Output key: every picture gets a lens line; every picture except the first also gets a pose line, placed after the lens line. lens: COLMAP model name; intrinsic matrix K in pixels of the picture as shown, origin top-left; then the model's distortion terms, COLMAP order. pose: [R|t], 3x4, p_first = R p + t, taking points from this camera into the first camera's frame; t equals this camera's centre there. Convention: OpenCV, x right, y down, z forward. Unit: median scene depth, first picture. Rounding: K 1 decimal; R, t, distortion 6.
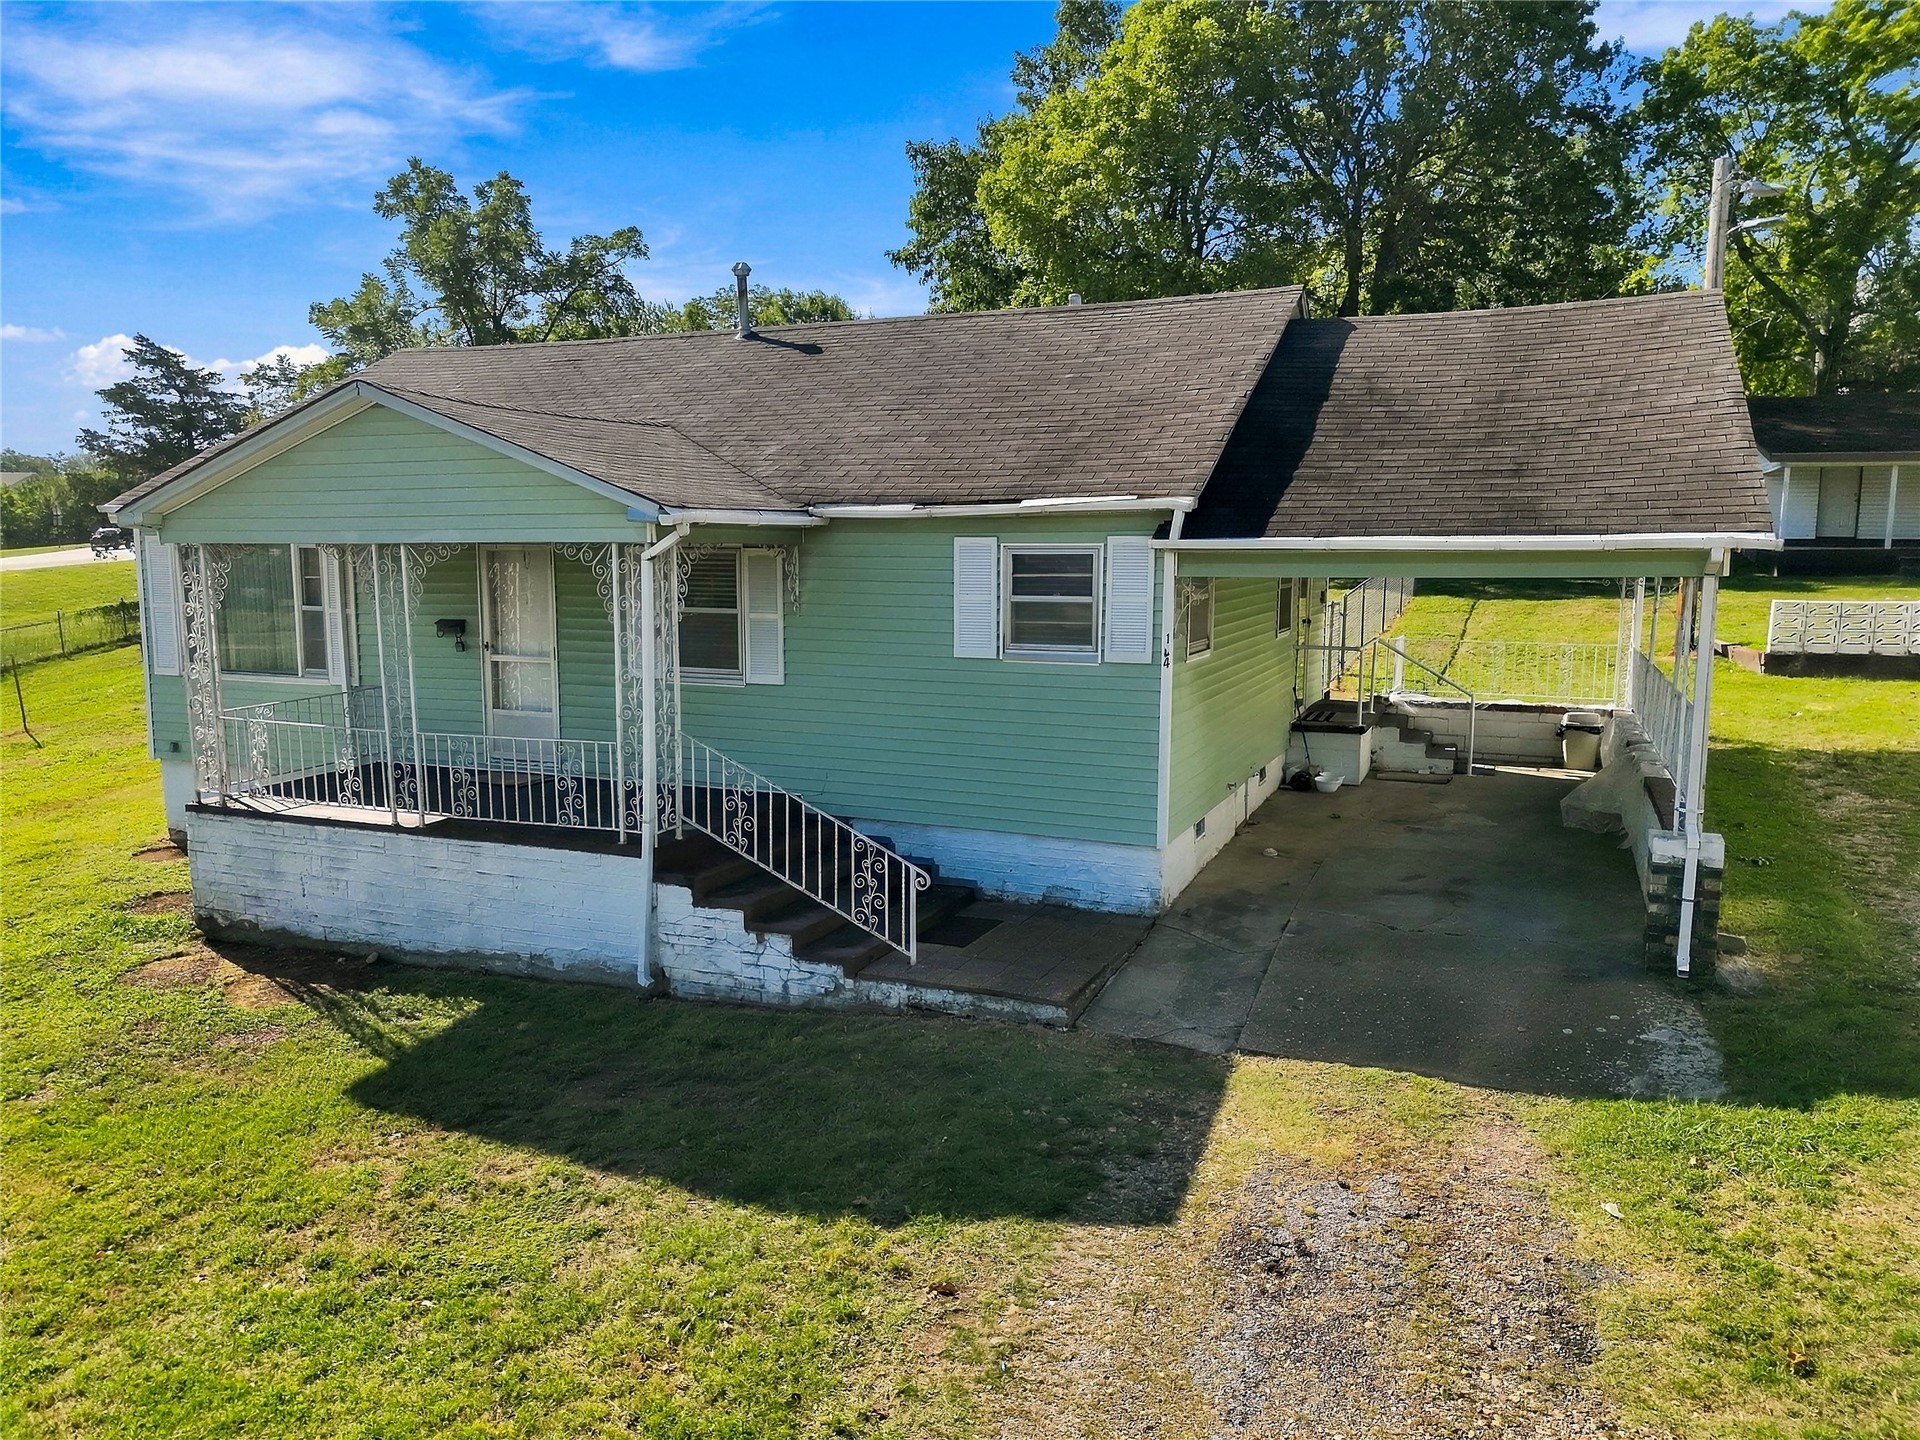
lens RADIAL K [[1340.0, 0, 960.0], [0, 1340.0, 720.0], [0, 0, 1]] dist [0.079802, -0.065831]
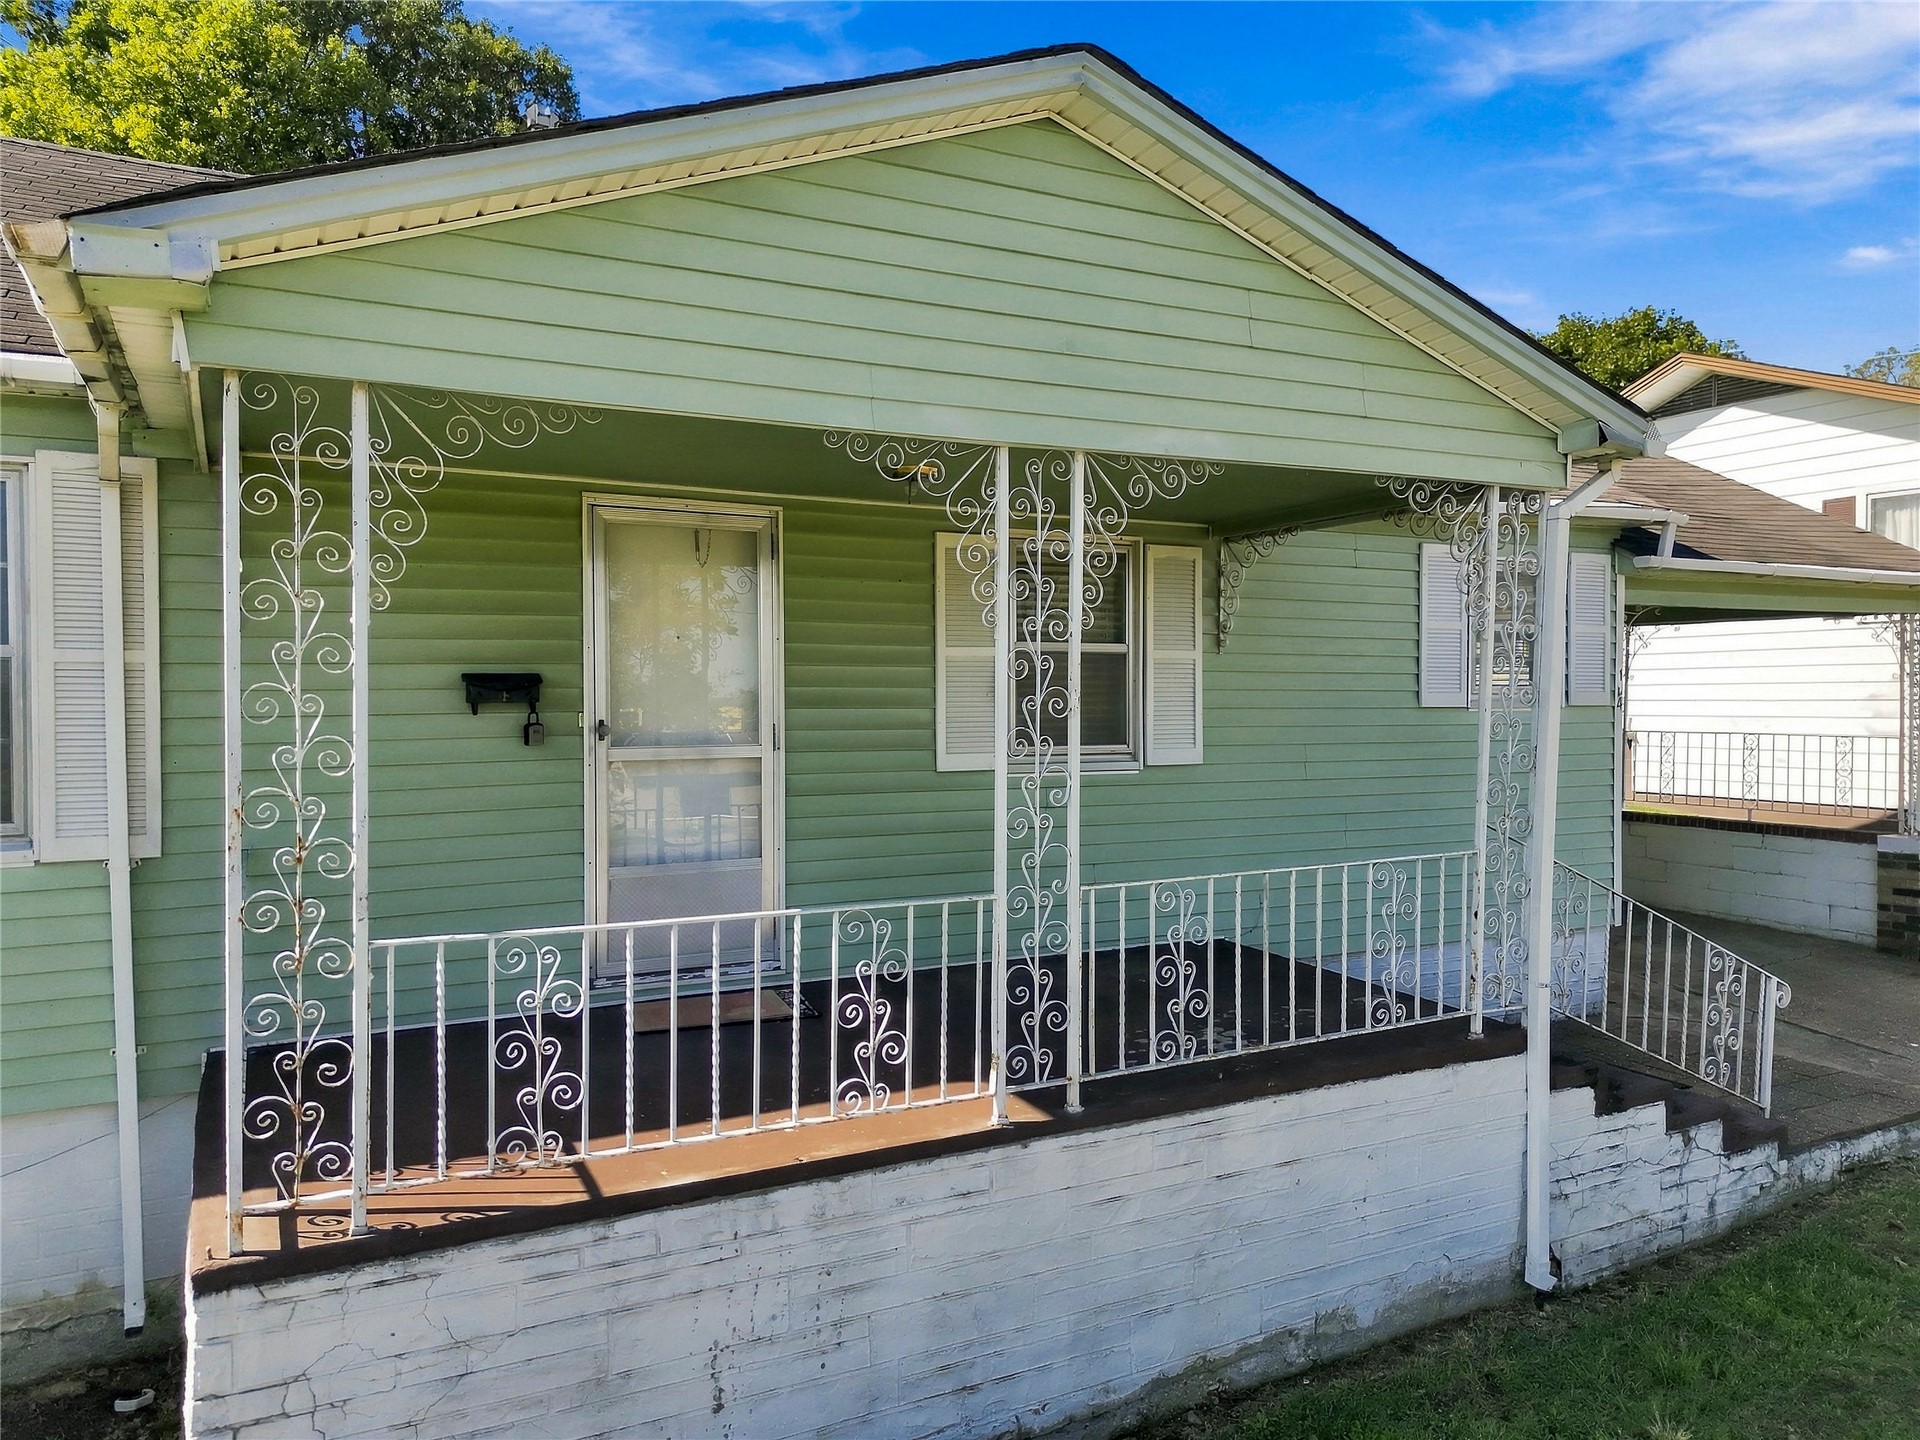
lens RADIAL K [[1357.5, 0, 960.0], [0, 1357.5, 720.0], [0, 0, 1]] dist [0.071936, -0.071923]
pose [[0.632487, -0.019396, 0.774328, -0.769588], [0.101789, 0.993098, -0.058267, -0.023274], [-0.767854, 0.115671, 0.630096, 0.758013]]
